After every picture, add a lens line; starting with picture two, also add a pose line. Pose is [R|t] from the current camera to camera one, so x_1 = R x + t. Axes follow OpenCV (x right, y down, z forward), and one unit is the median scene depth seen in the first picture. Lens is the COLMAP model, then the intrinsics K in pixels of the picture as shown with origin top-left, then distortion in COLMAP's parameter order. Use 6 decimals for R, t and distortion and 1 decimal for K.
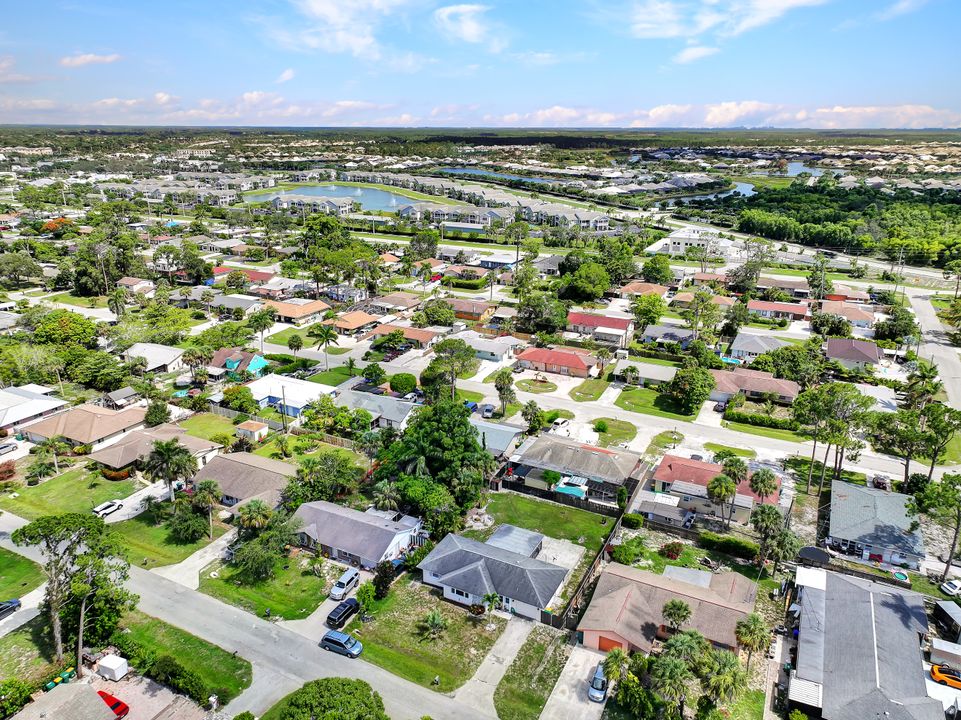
lens RADIAL K [[672.6, 0, 480.5], [0, 672.6, 360.0], [0, 0, 1]] dist [0.009308, 0.009641]
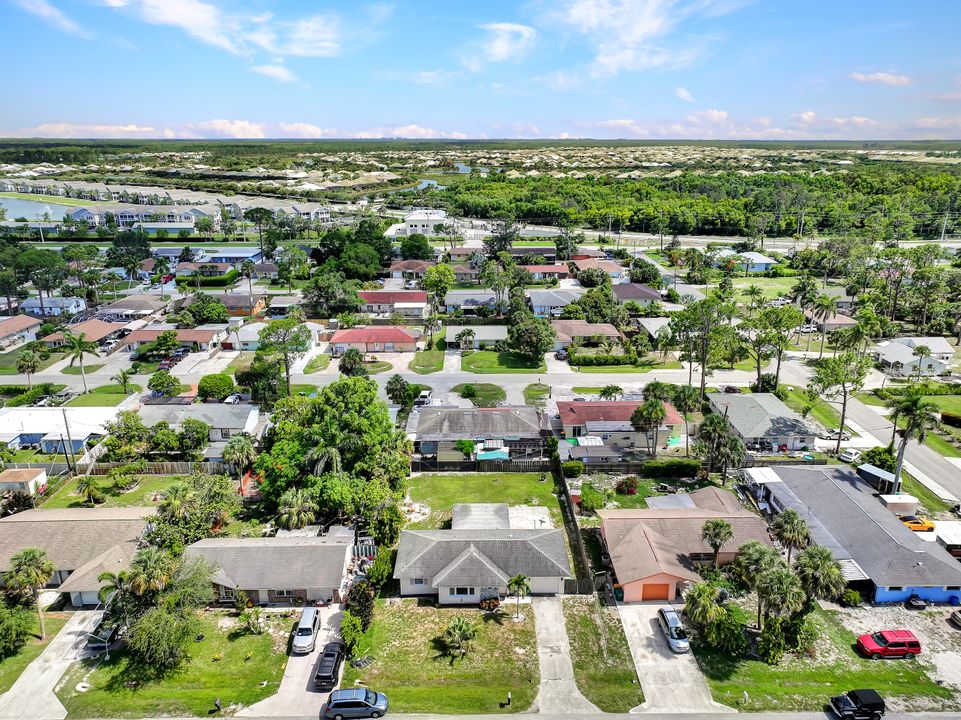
lens RADIAL K [[672.6, 0, 480.5], [0, 672.6, 360.0], [0, 0, 1]] dist [0.009308, 0.009641]
pose [[0.886260, -0.148900, 0.438603, -0.195841], [0.155298, 0.987634, 0.021488, 0.037710], [-0.436379, 0.049070, 0.898424, 0.159736]]
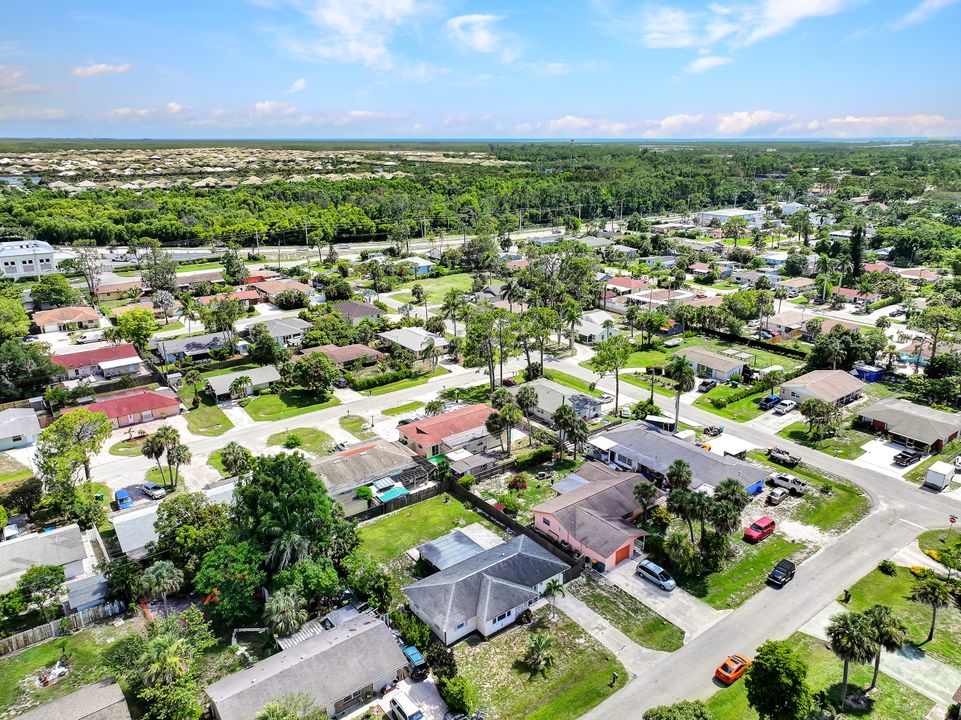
lens RADIAL K [[672.6, 0, 480.5], [0, 672.6, 360.0], [0, 0, 1]] dist [0.009308, 0.009641]
pose [[0.432517, -0.287440, 0.854580, -0.418964], [0.298127, 0.940101, 0.165319, -0.069688], [-0.850911, 0.183270, 0.492303, 0.329523]]
